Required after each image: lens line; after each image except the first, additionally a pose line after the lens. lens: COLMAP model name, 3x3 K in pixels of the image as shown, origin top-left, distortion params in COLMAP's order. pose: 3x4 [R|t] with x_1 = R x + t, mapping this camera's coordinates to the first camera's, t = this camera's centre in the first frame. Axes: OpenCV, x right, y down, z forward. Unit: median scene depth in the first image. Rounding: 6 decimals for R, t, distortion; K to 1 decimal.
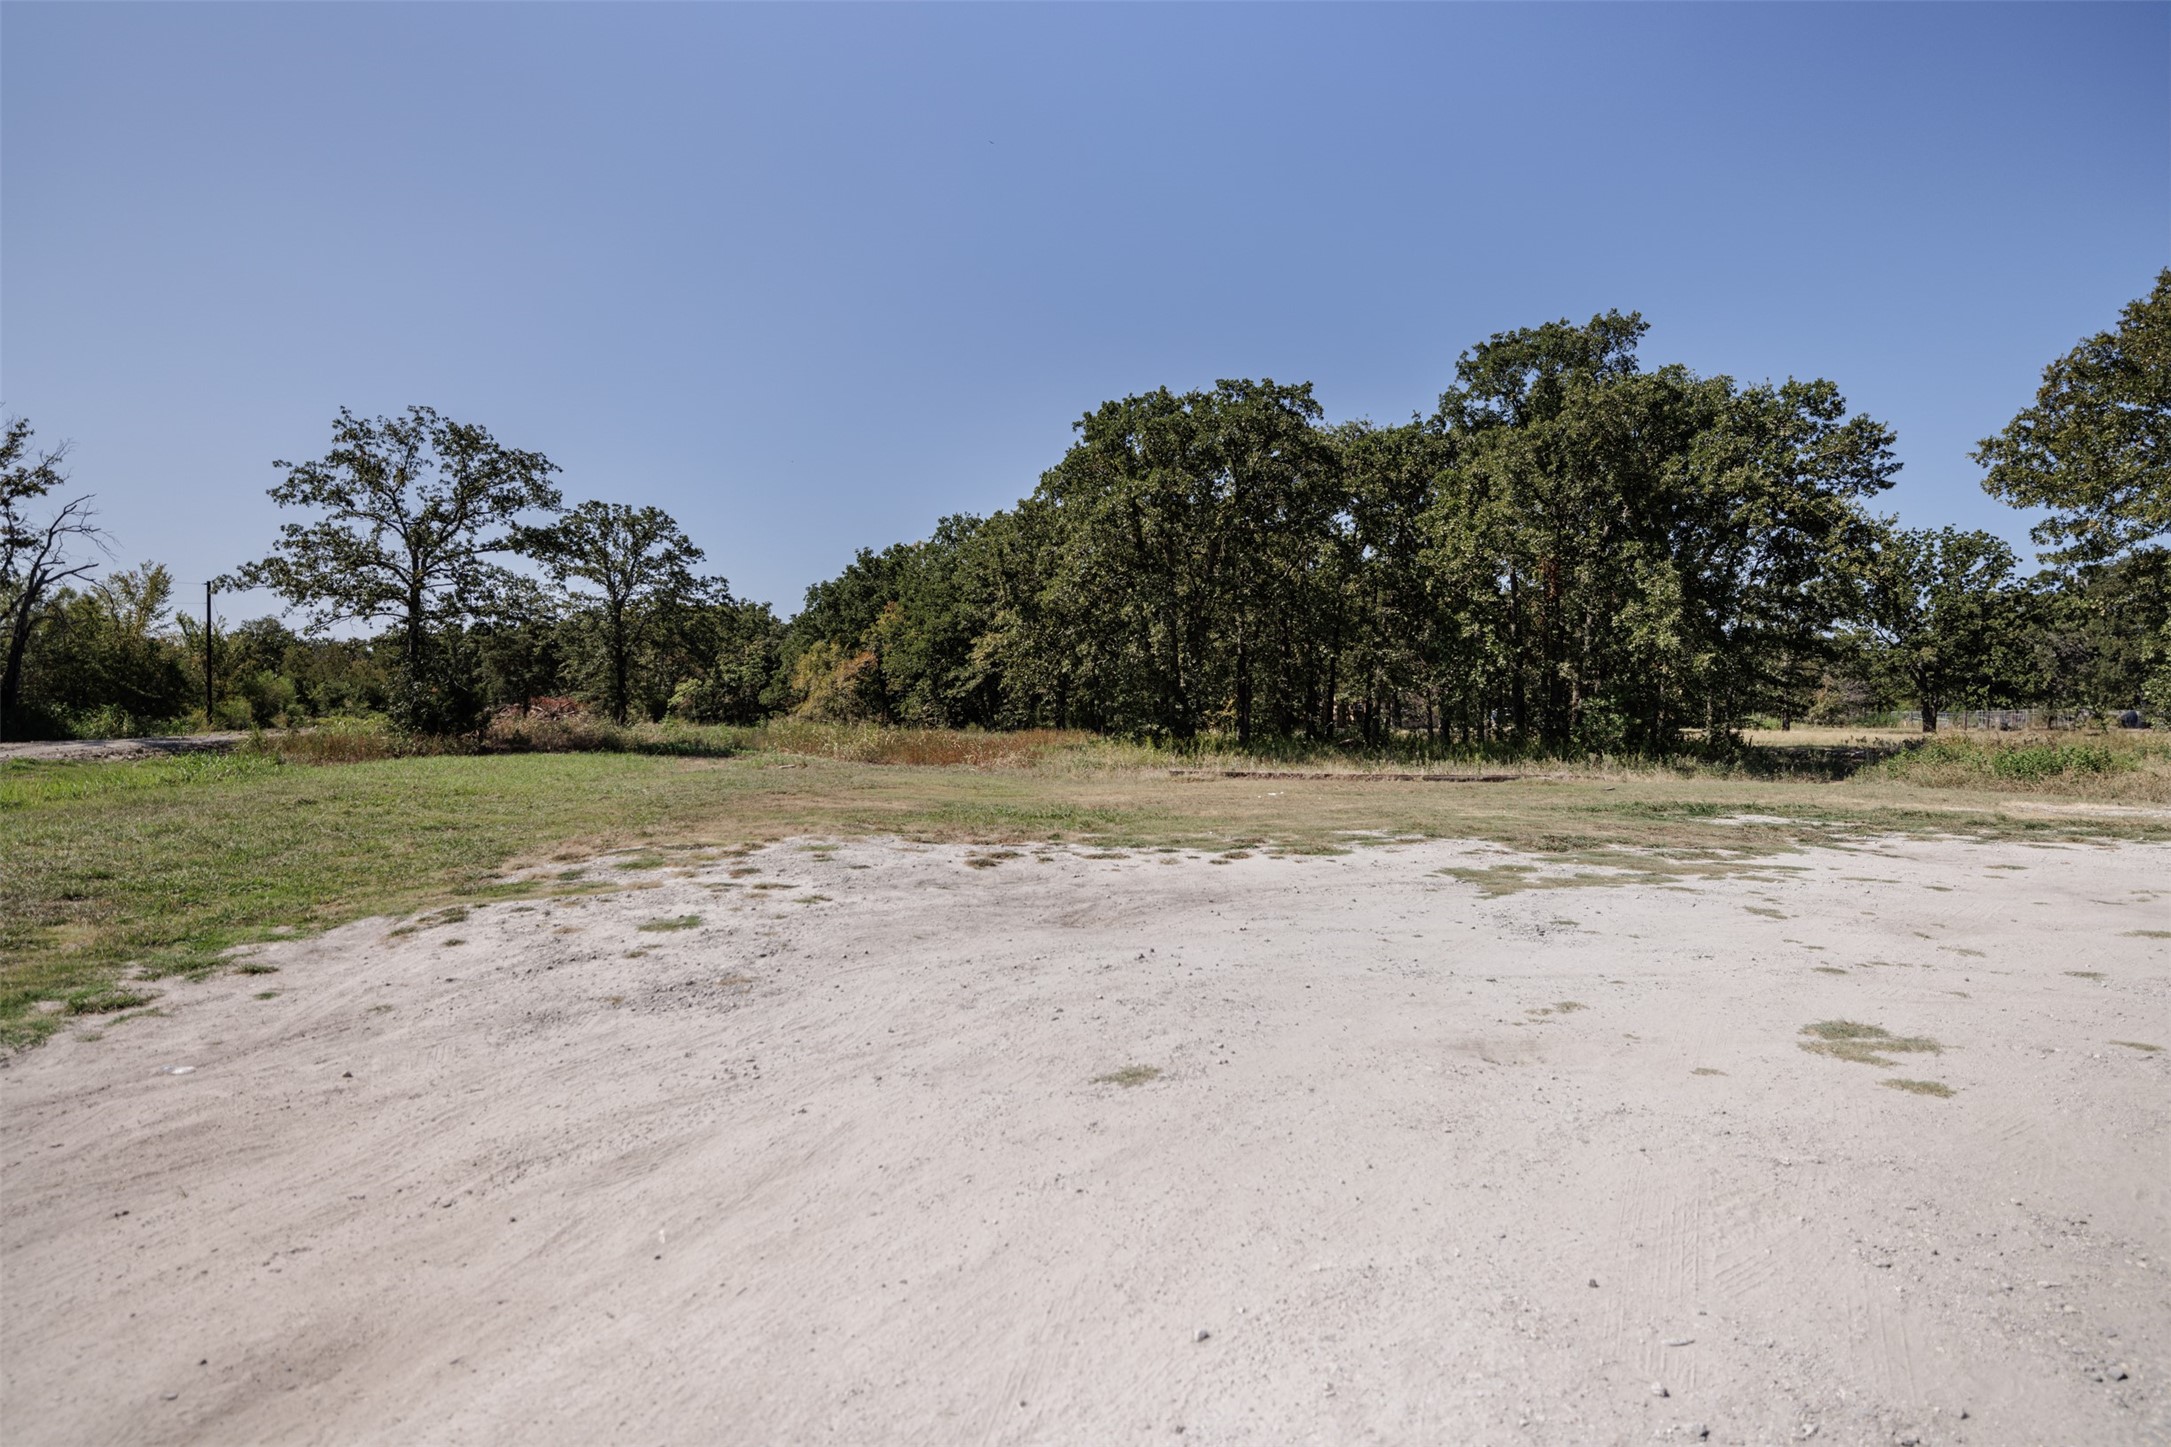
lens RADIAL K [[1150.2, 0, 1090.9], [0, 1150.2, 730.5], [0, 0, 1]] dist [-0.004203, -0.000379]
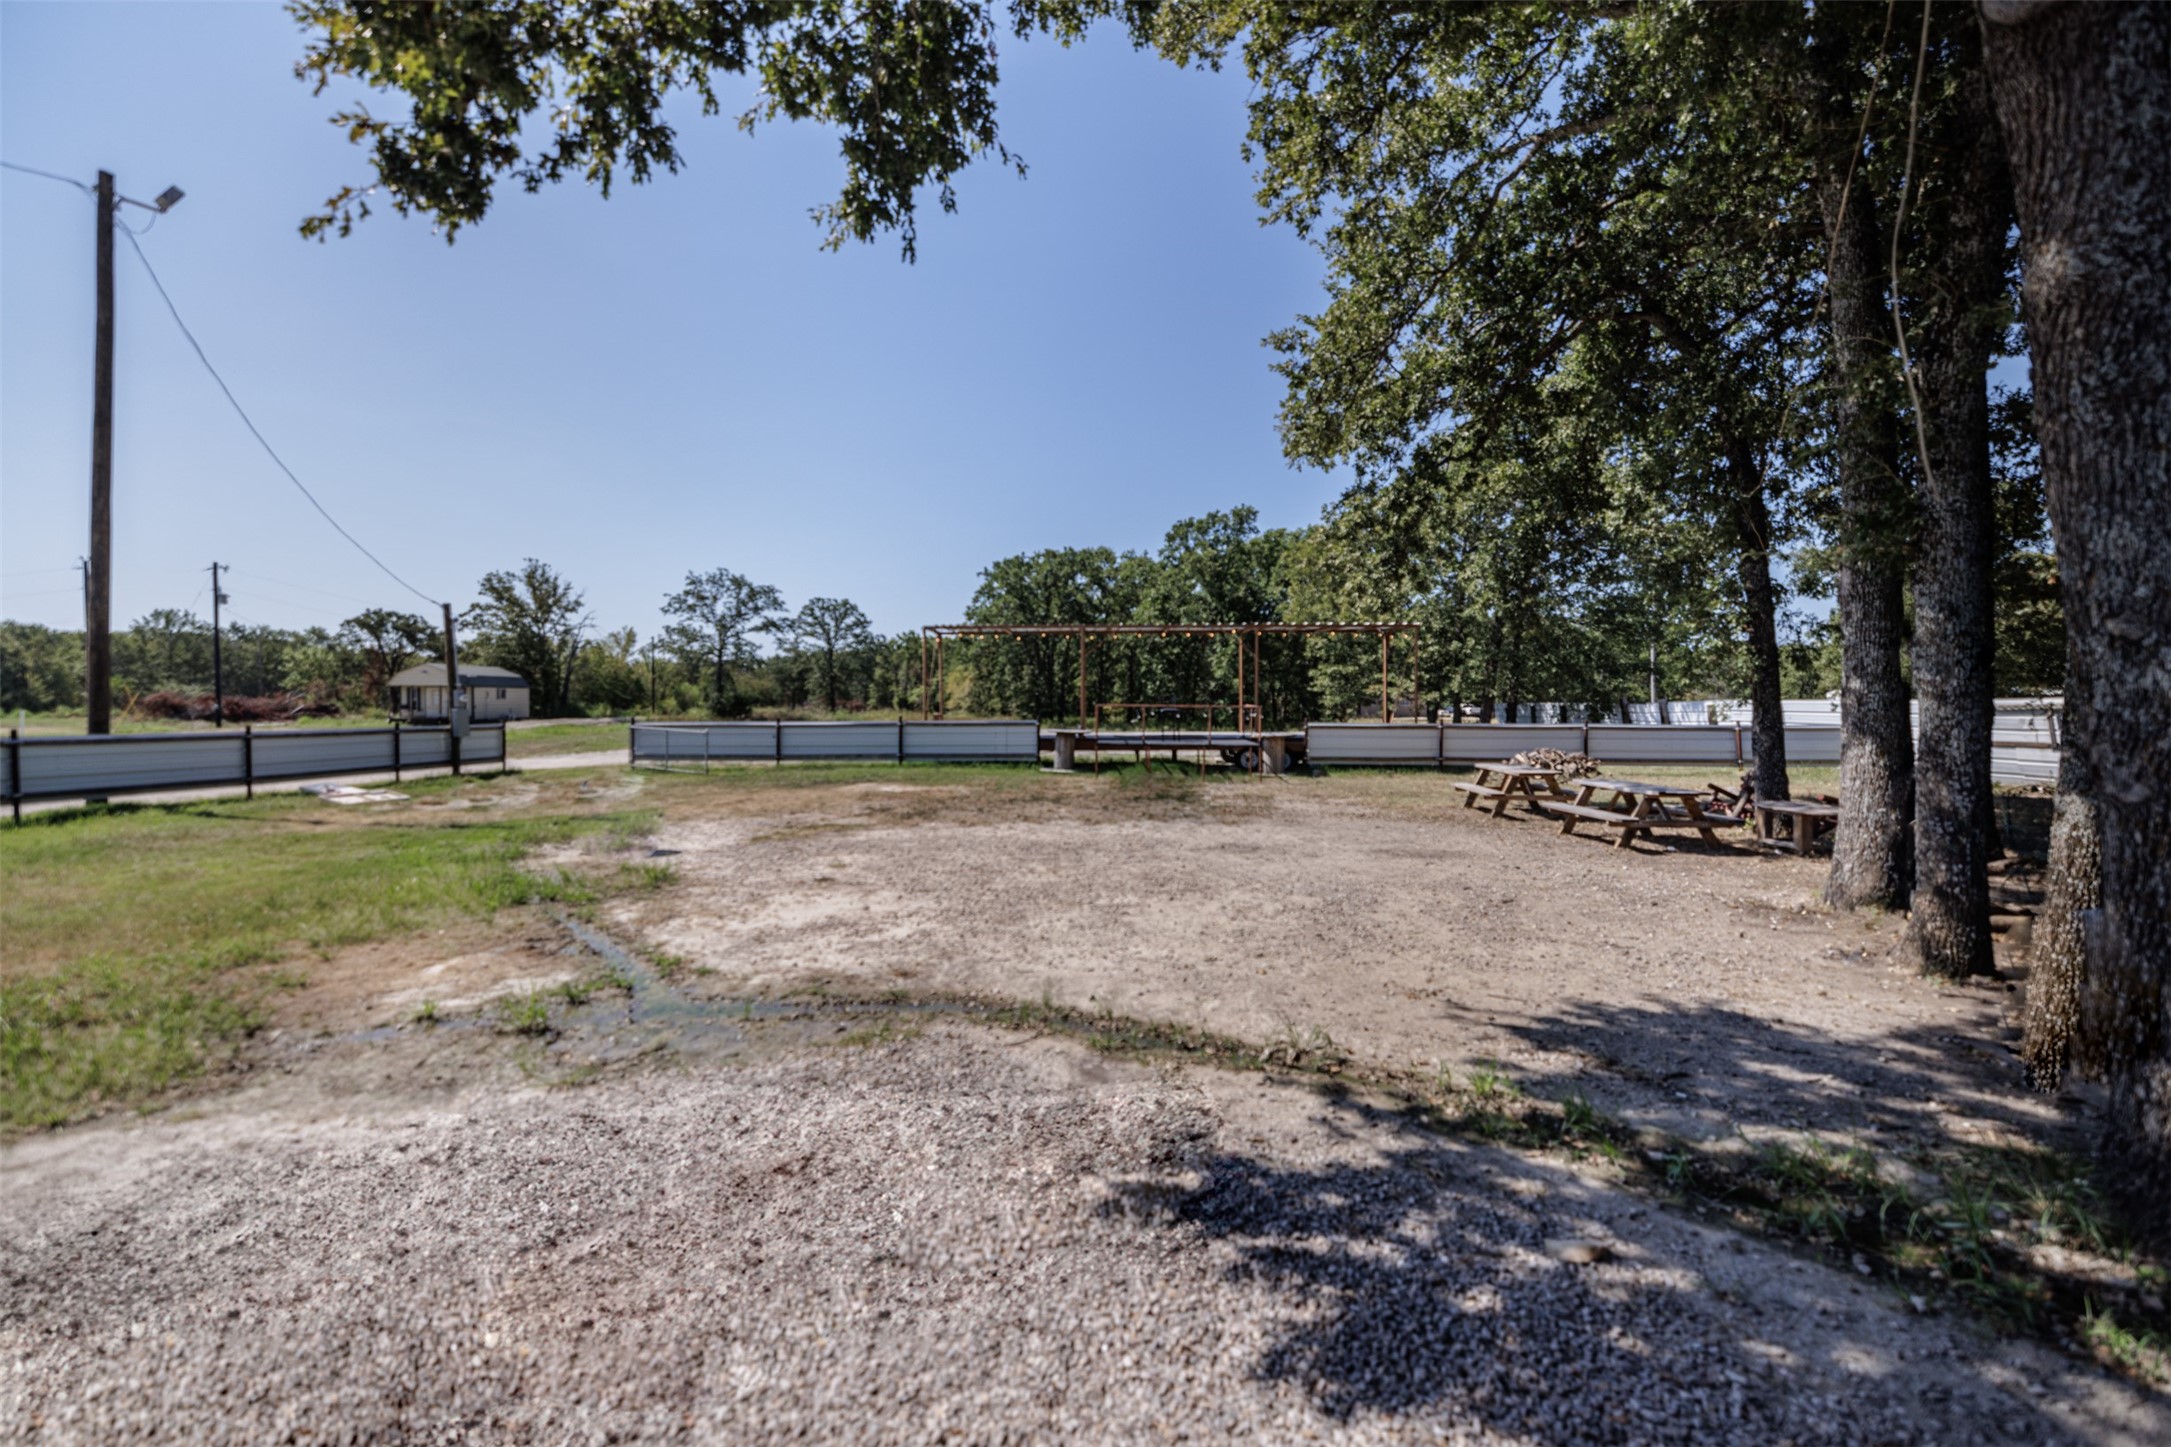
lens RADIAL K [[904.5, 0, 1086.3], [0, 904.5, 722.2], [0, 0, 1]] dist [0.002405, -0.000463]
pose [[0.973533, 0.003548, -0.228519, 0.489664], [-0.003508, 0.999994, 0.000582, 0.012557], [0.228520, 0.000235, 0.973539, -0.527139]]
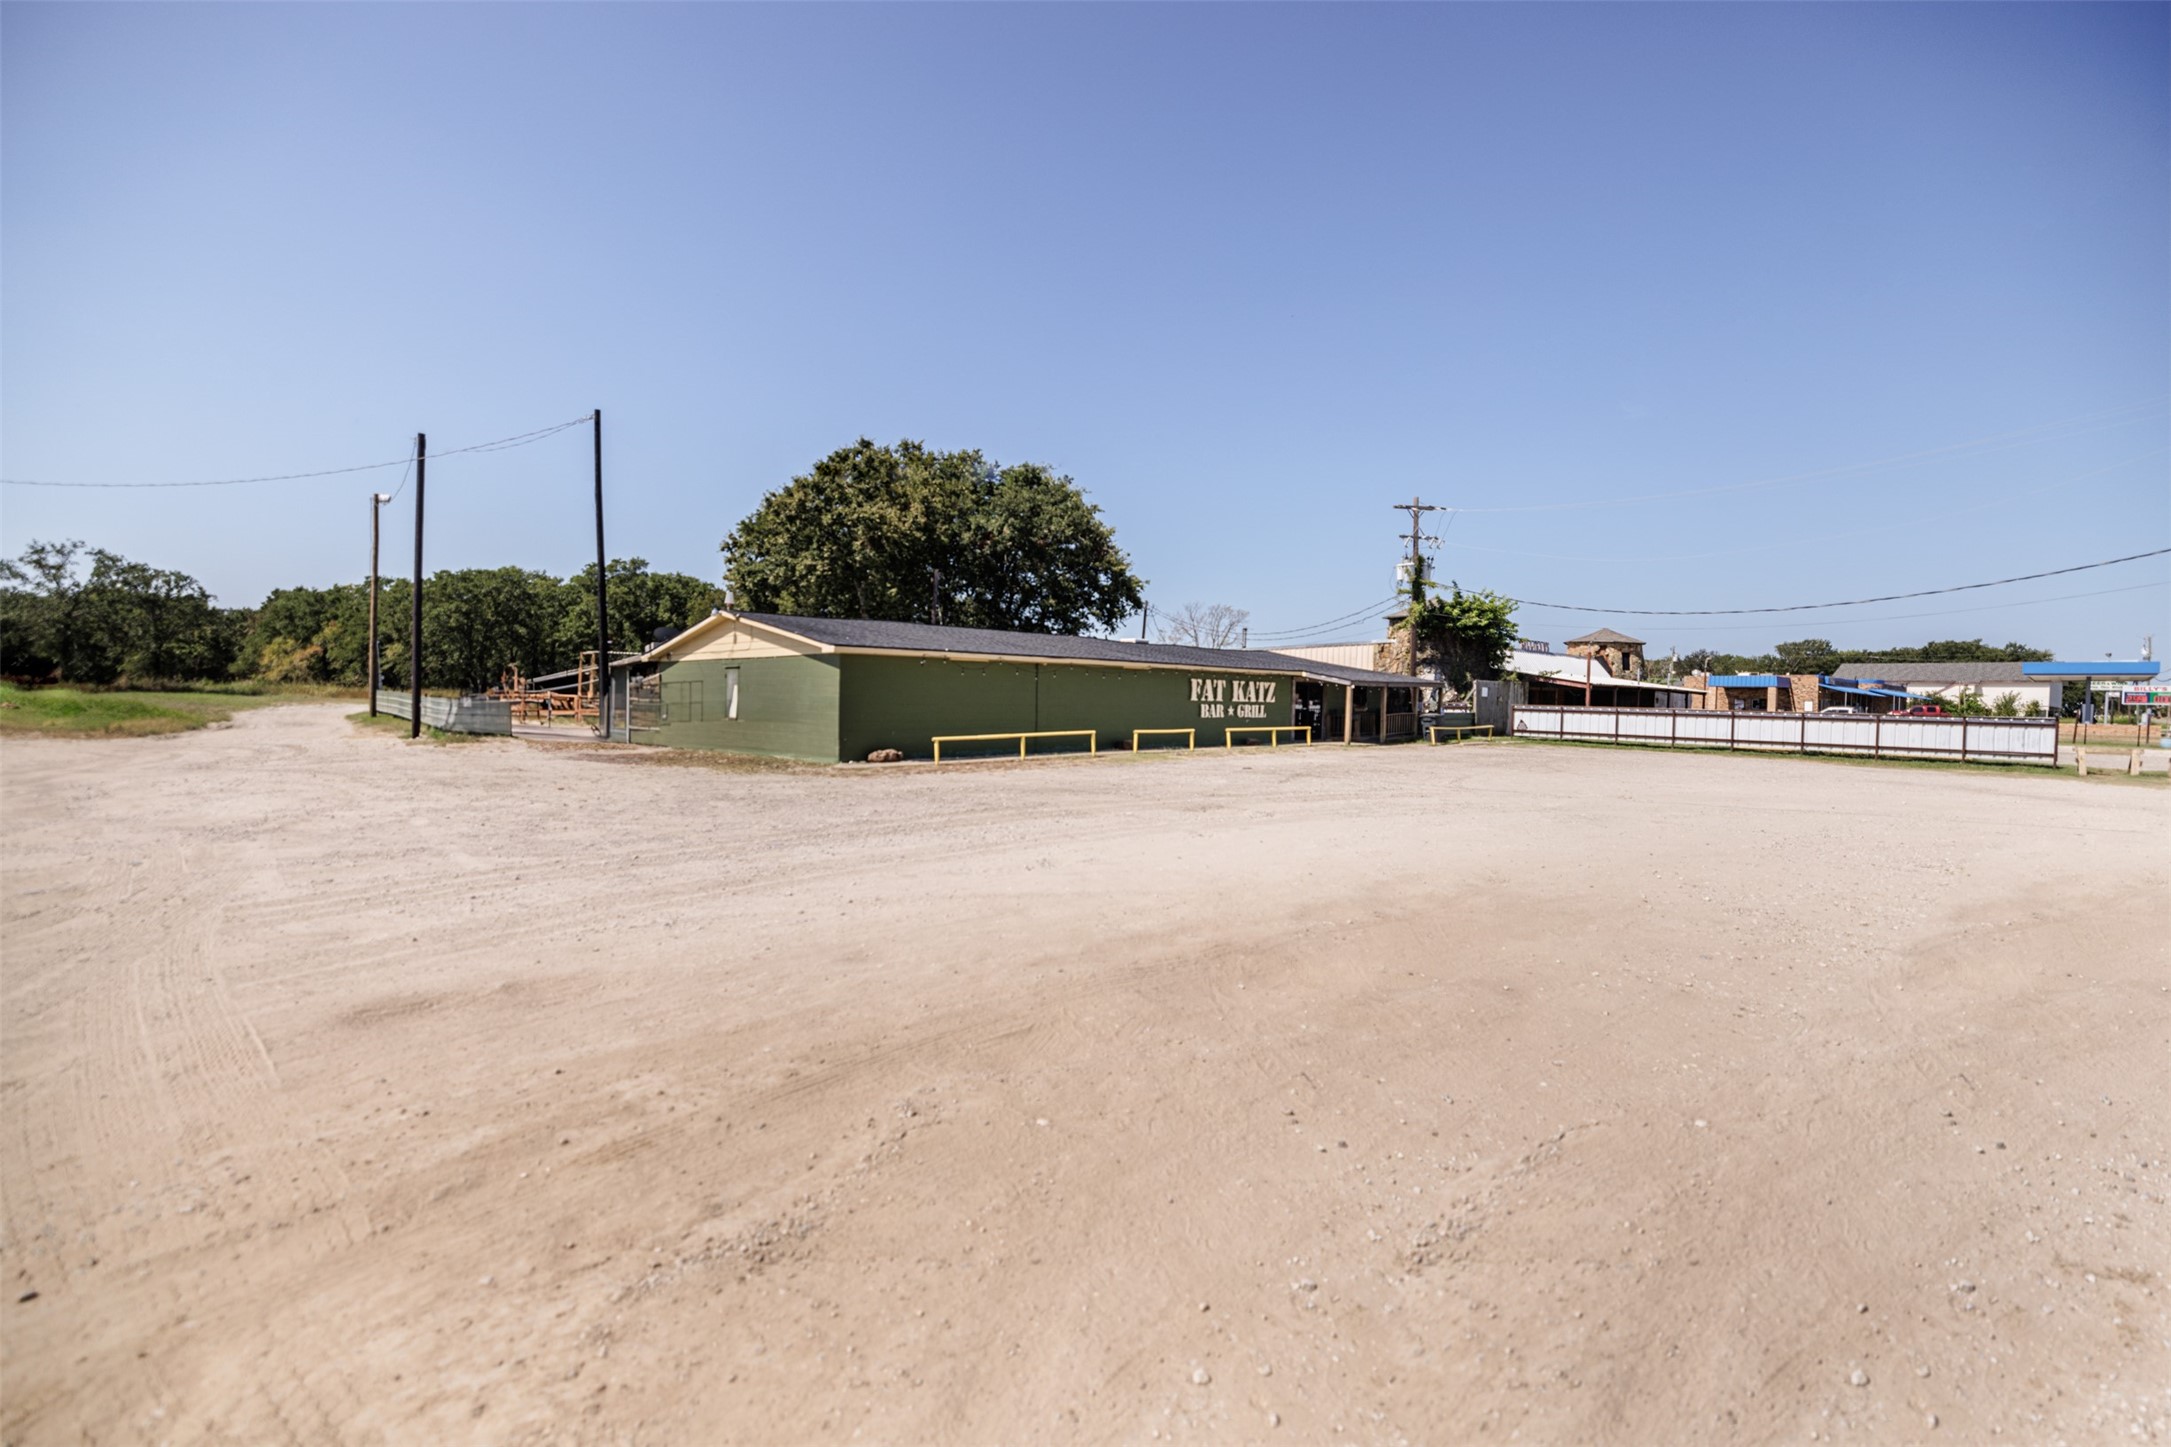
lens RADIAL K [[904.5, 0, 1093.7], [0, 904.5, 723.7], [0, 0, 1]] dist [0.002405, -0.000463]
pose [[0.857328, 0.001069, 0.514769, 0.220110], [-0.011452, 0.999790, 0.016997, 0.029220], [-0.514643, -0.020468, 0.857161, -1.549777]]
